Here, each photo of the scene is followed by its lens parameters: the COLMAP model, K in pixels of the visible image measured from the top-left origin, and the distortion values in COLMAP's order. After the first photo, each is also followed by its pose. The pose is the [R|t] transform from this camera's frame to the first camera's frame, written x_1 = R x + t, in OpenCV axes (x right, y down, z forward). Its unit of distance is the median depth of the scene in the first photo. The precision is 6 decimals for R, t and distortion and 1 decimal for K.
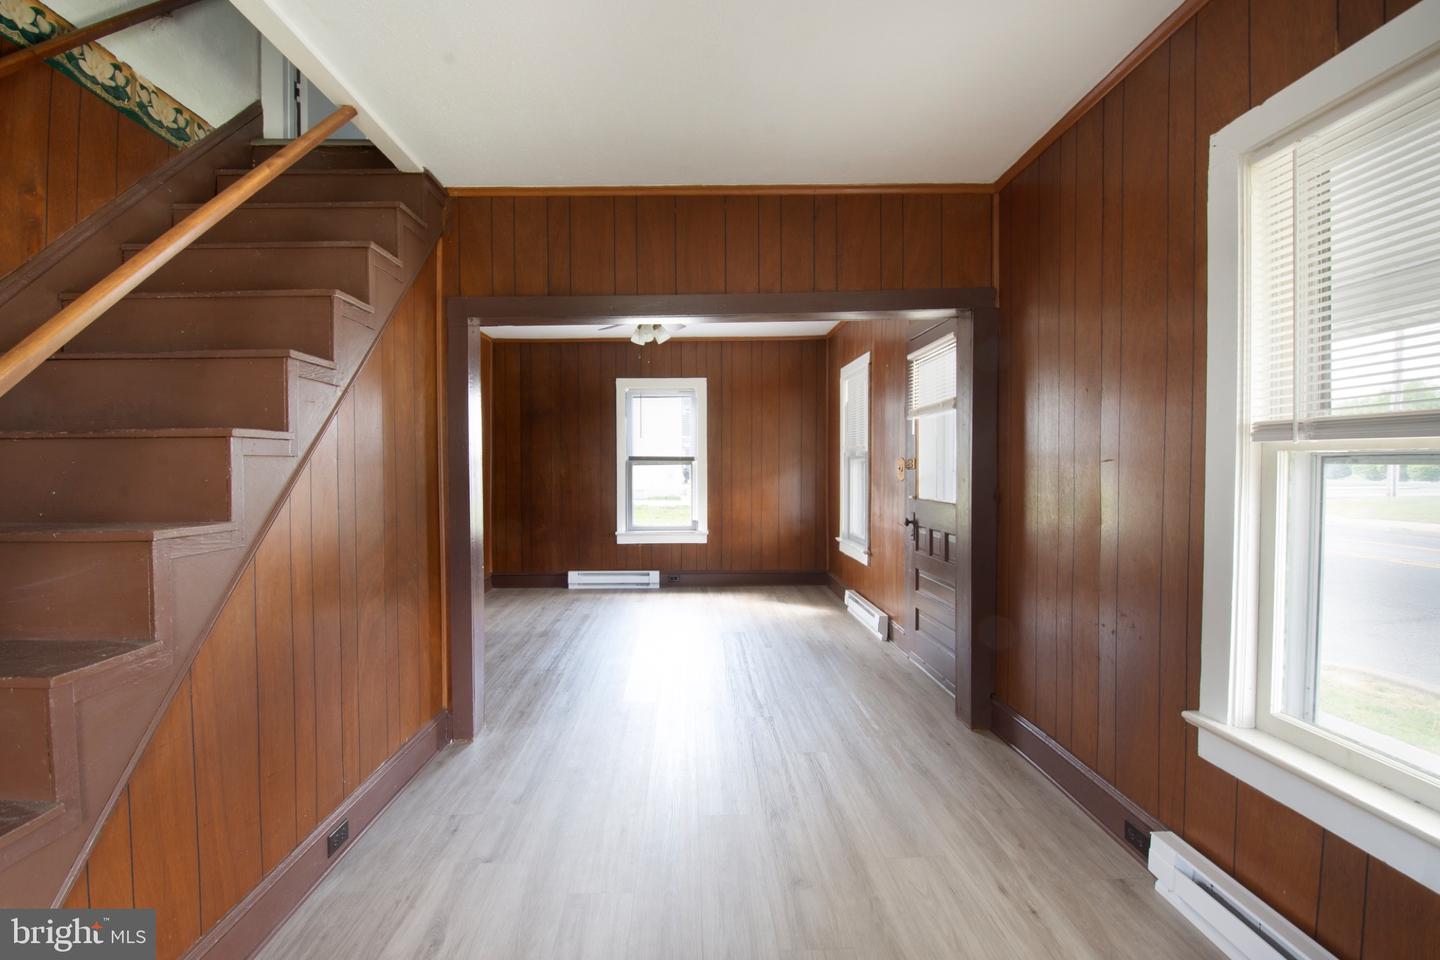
lens RADIAL K [[627.2, 0, 696.0], [0, 627.2, 481.7], [0, 0, 1]] dist [0.003428, -0.016637]
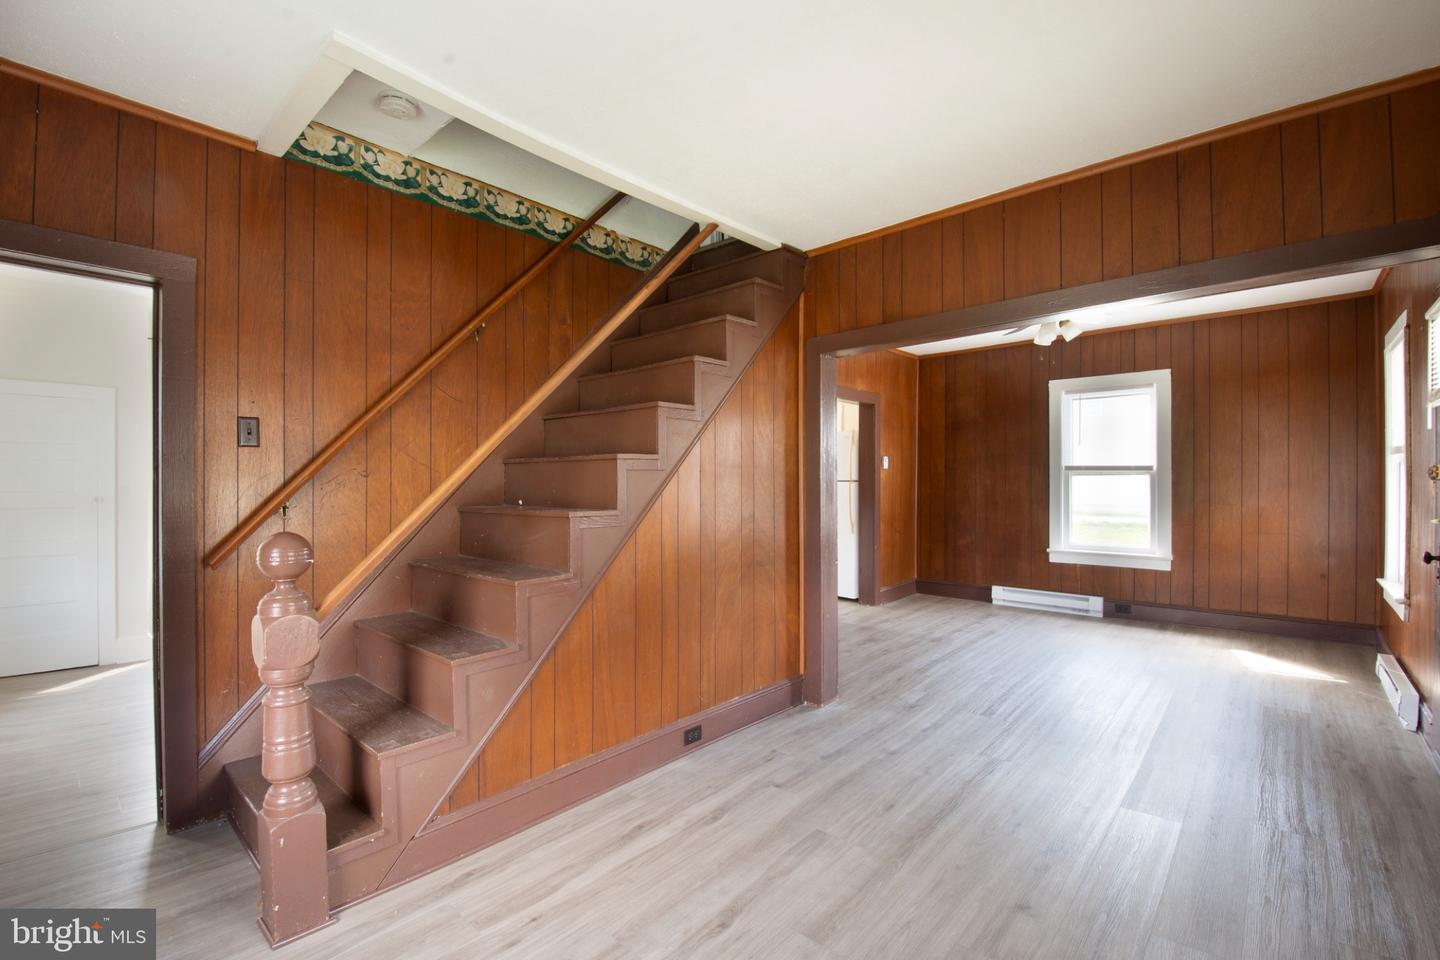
lens RADIAL K [[627.2, 0, 696.0], [0, 627.2, 481.7], [0, 0, 1]] dist [0.003428, -0.016637]
pose [[0.721517, 0.003333, -0.692389, 0.152522], [-0.015580, 0.999813, -0.011423, 0.001326], [0.692221, 0.019029, 0.721434, -0.016615]]
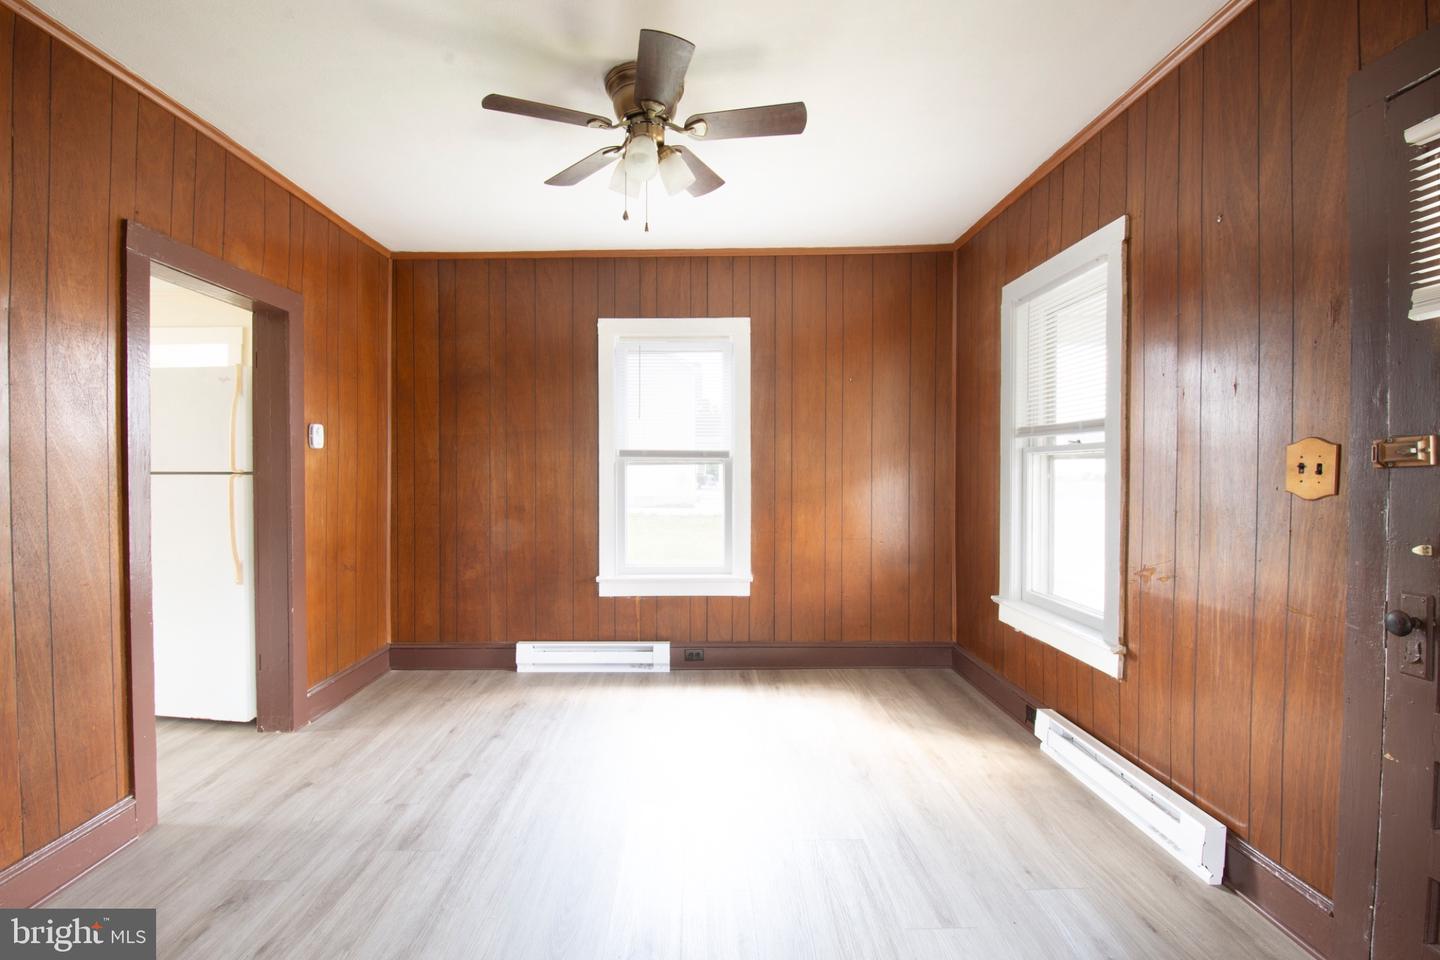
lens RADIAL K [[627.2, 0, 696.0], [0, 627.2, 481.7], [0, 0, 1]] dist [0.003428, -0.016637]
pose [[0.999831, 0.001708, -0.018295, -0.026402], [-0.001861, 0.999963, -0.008344, -0.005897], [0.018280, 0.008377, 0.999798, 0.461401]]
